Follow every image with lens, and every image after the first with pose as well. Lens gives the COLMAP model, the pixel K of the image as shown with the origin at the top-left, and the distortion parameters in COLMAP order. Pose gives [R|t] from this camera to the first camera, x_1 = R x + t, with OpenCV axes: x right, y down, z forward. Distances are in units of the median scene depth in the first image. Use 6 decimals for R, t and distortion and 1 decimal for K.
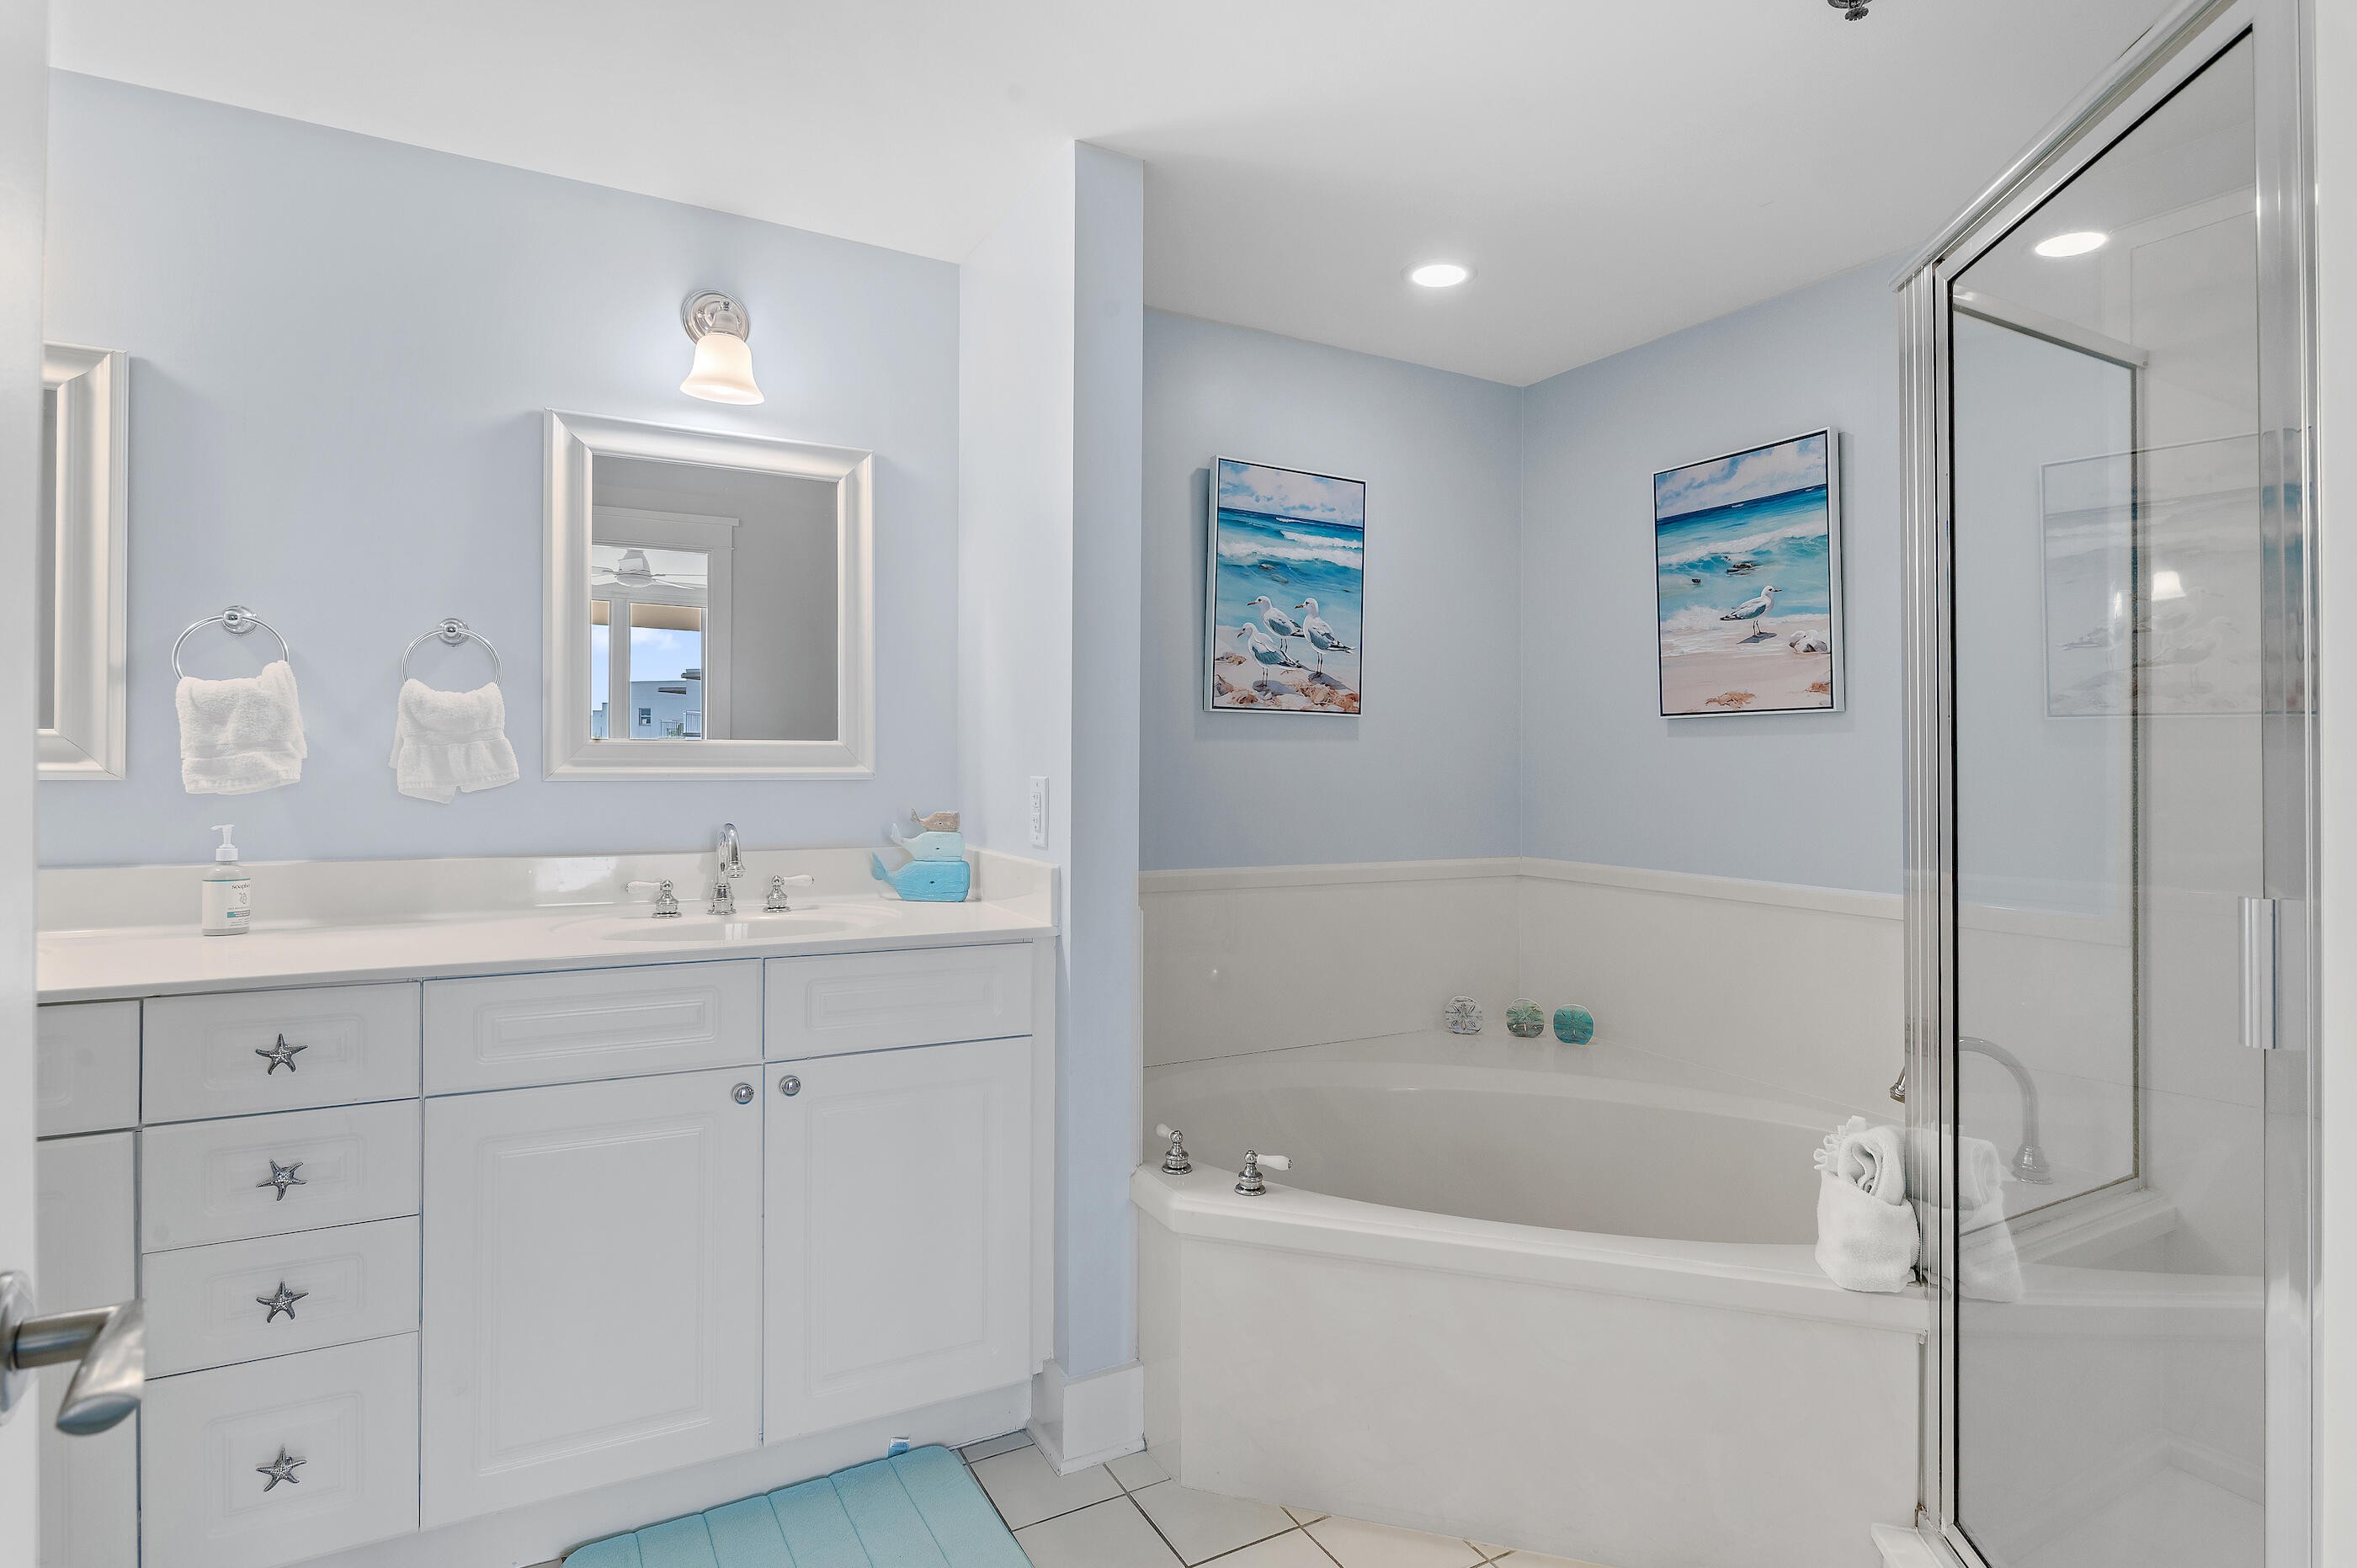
lens RADIAL K [[1180.7, 0, 1179.7], [0, 1180.7, 759.2], [0, 0, 1]] dist [-0.011237, 0.000762]
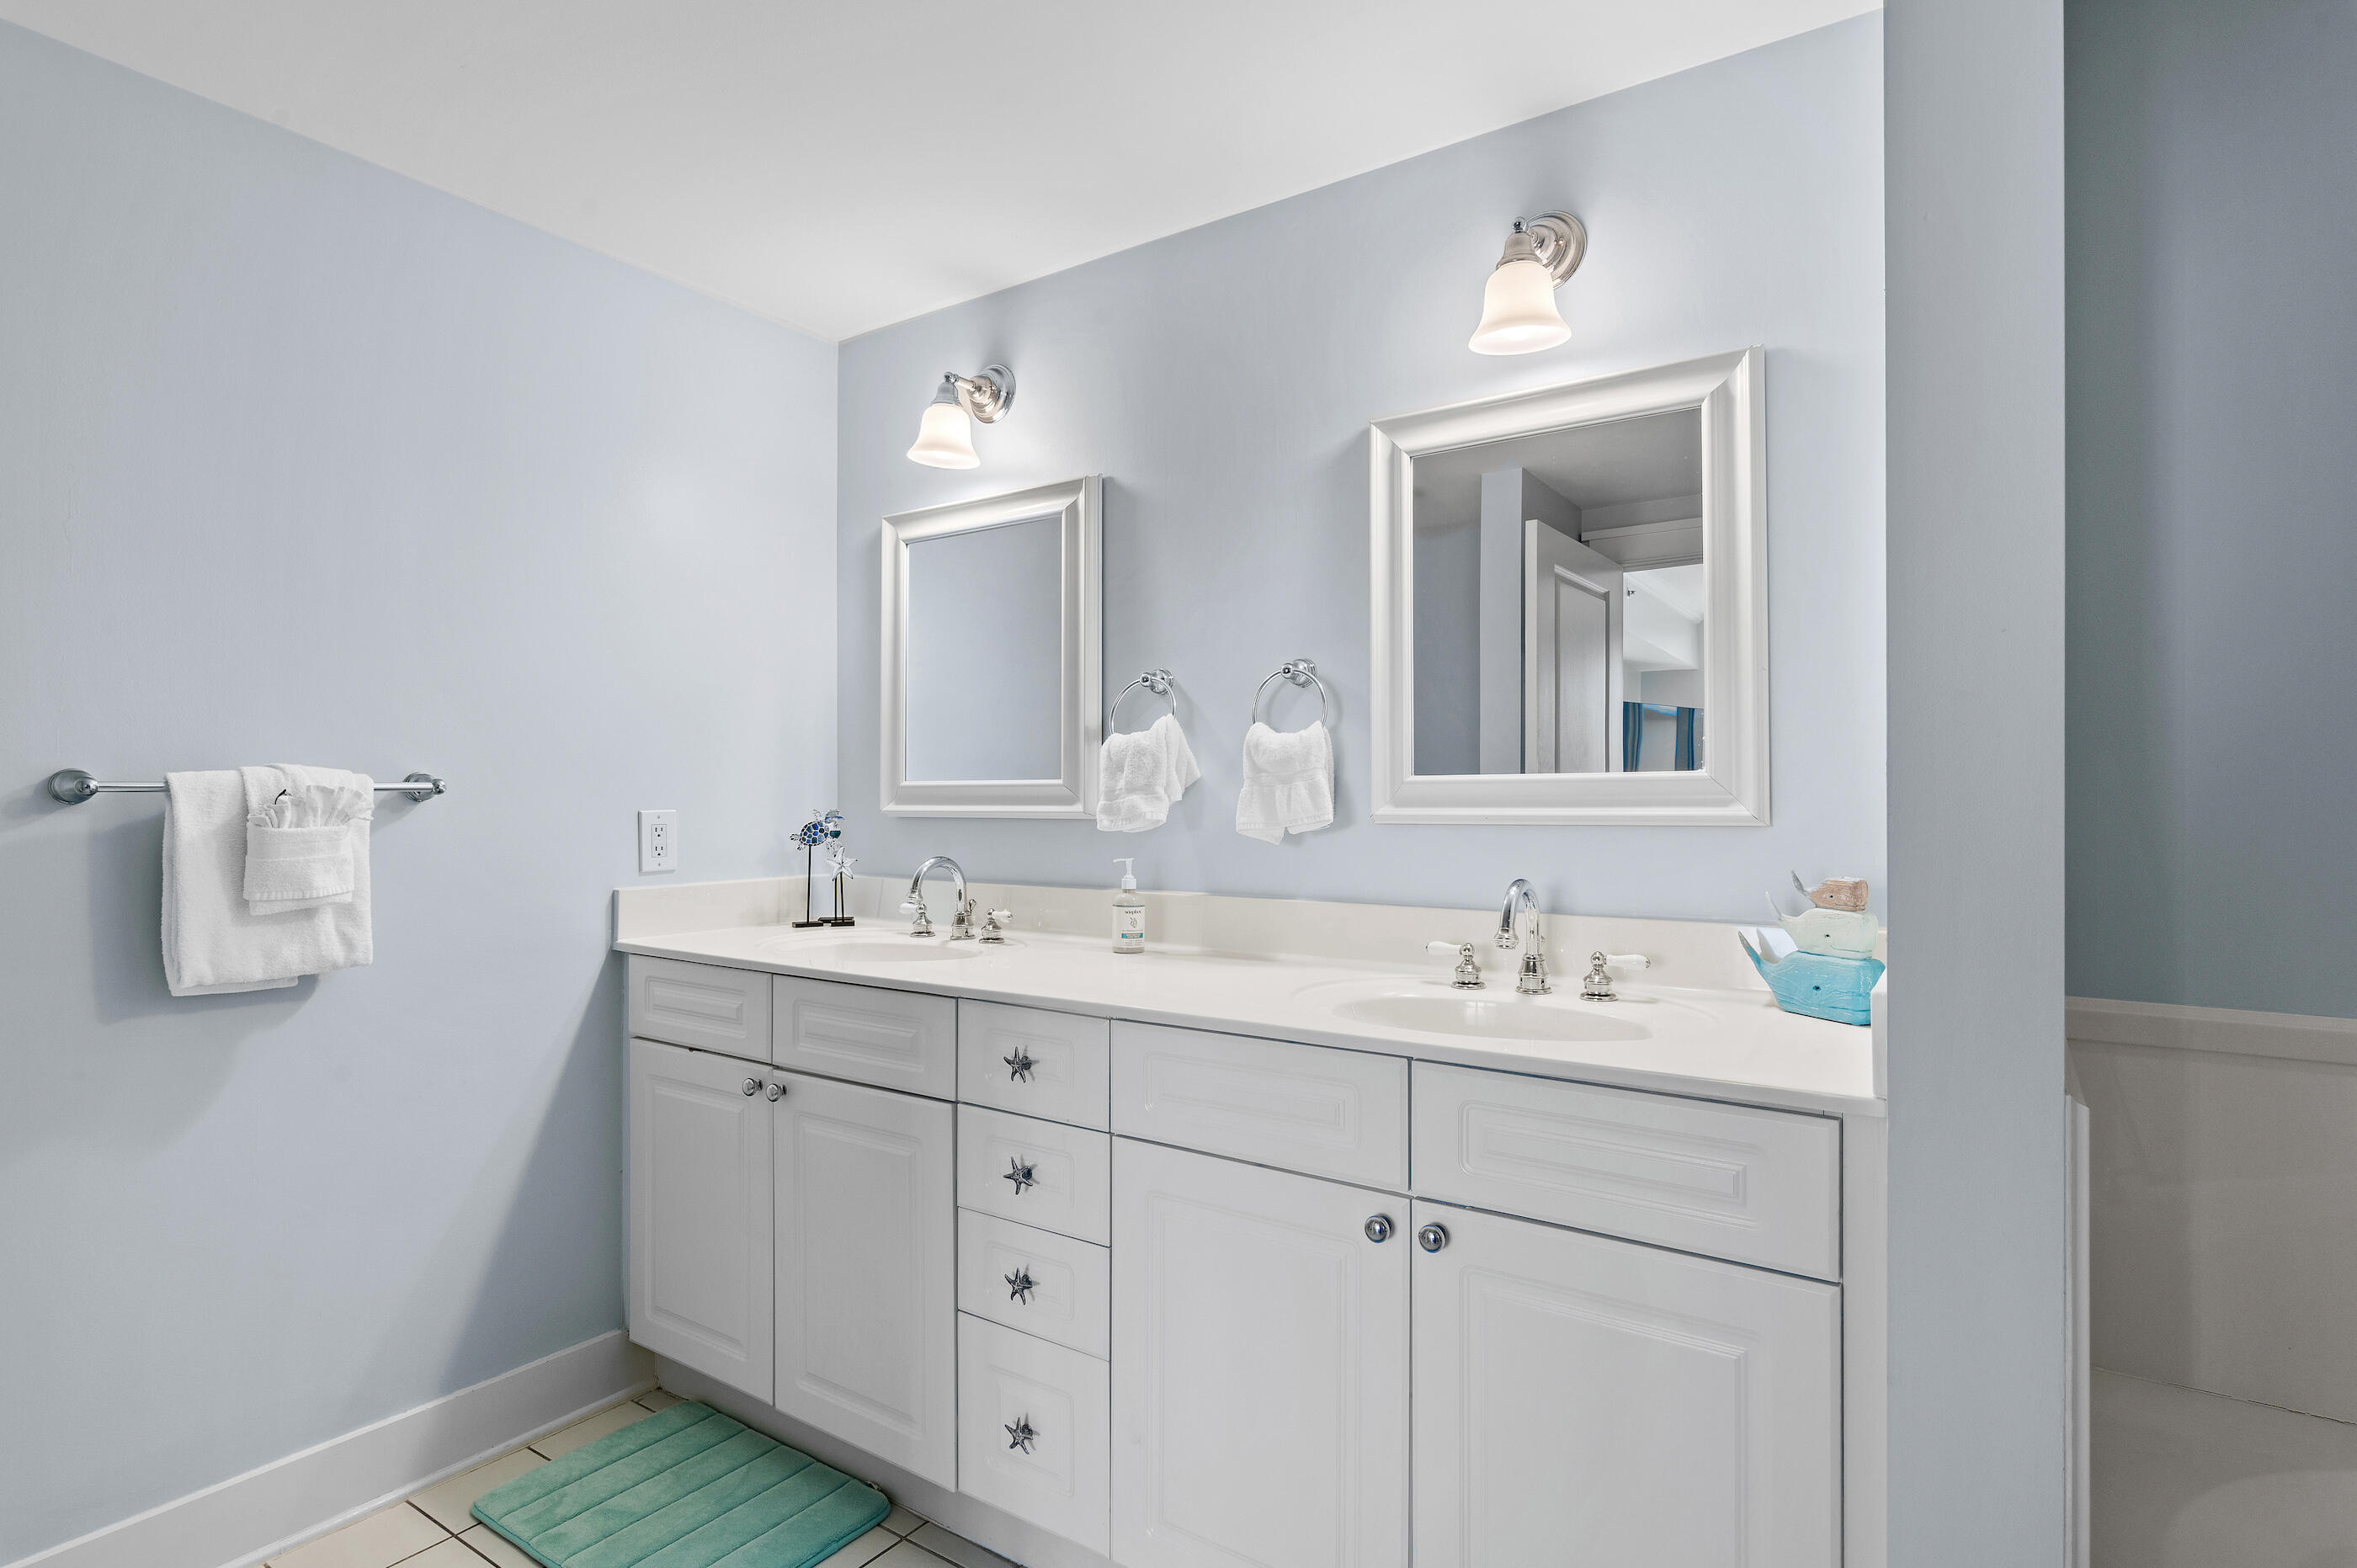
lens RADIAL K [[1180.7, 0, 1182.0], [0, 1180.7, 795.6], [0, 0, 1]] dist [-0.011237, 0.000762]
pose [[0.449689, -0.012879, -0.893092, 0.239409], [0.007169, 0.999916, -0.010810, 0.006170], [0.893156, -0.001541, 0.449744, 0.481221]]
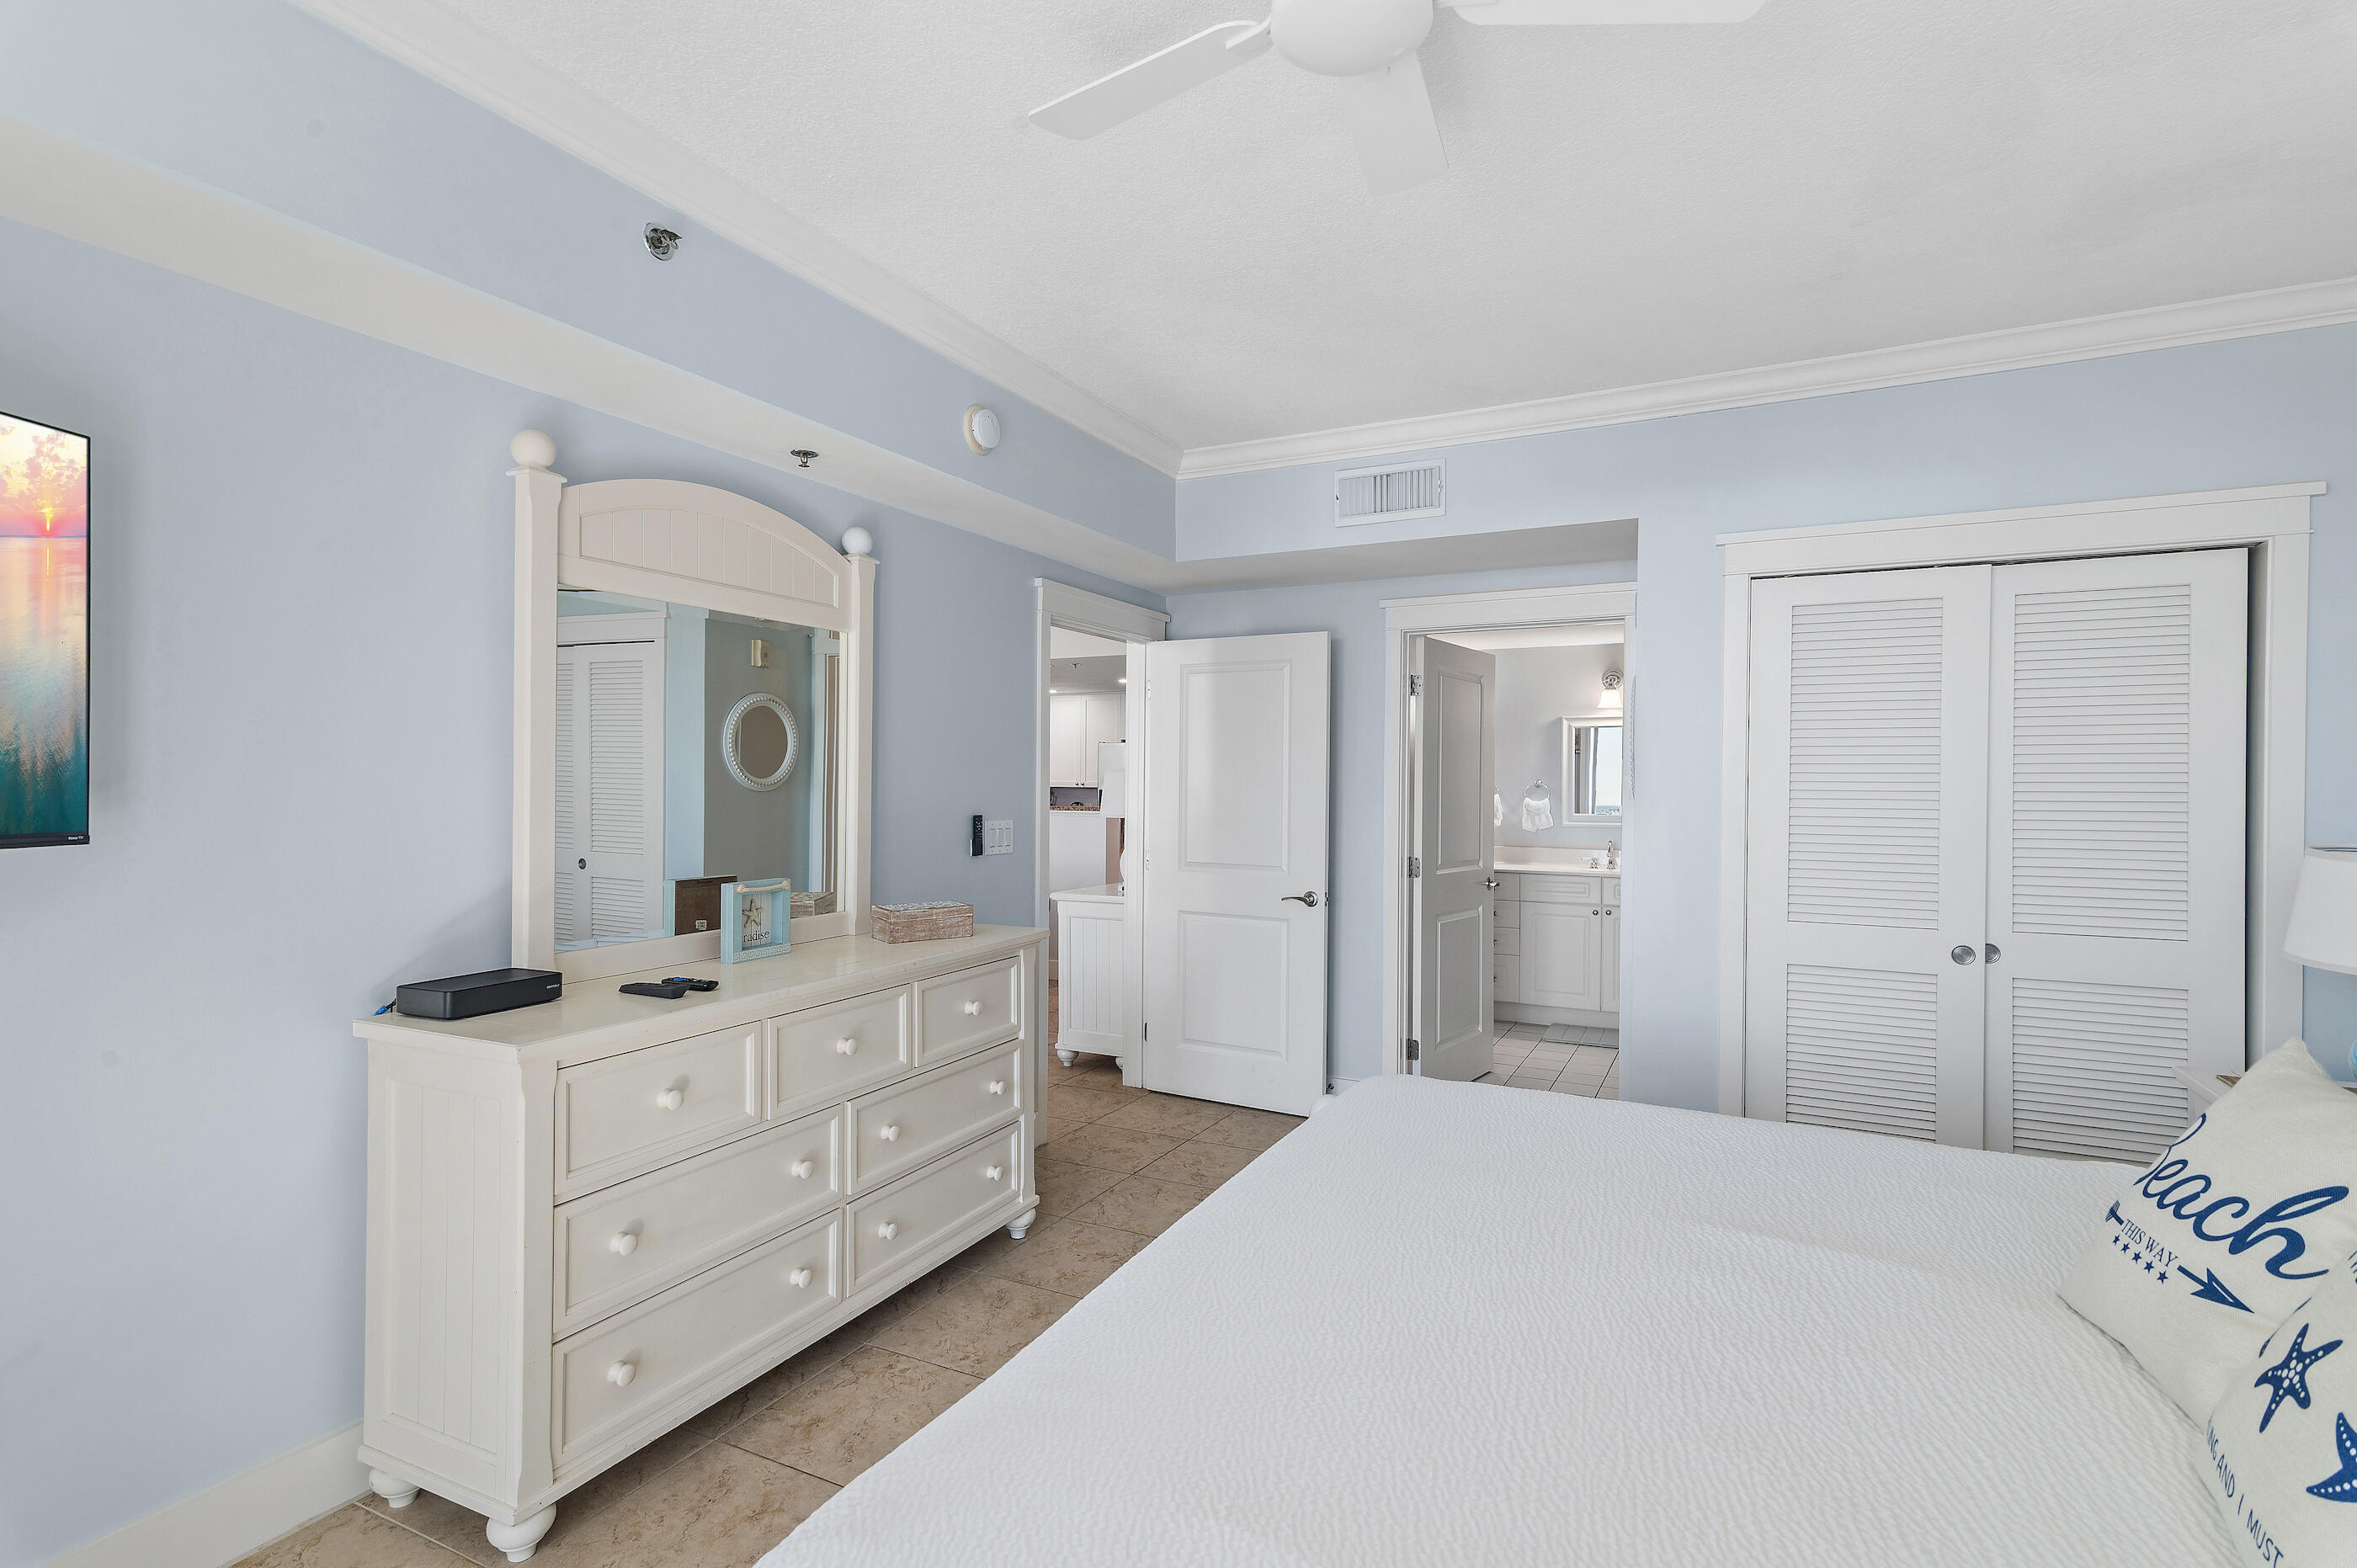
lens RADIAL K [[1180.7, 0, 1177.5], [0, 1180.7, 783.8], [0, 0, 1]] dist [-0.011237, 0.000762]
pose [[0.582832, 0.003927, -0.812583, 1.699867], [-0.000399, 0.999990, 0.004547, -0.127705], [0.812593, -0.002326, 0.582827, -2.025824]]
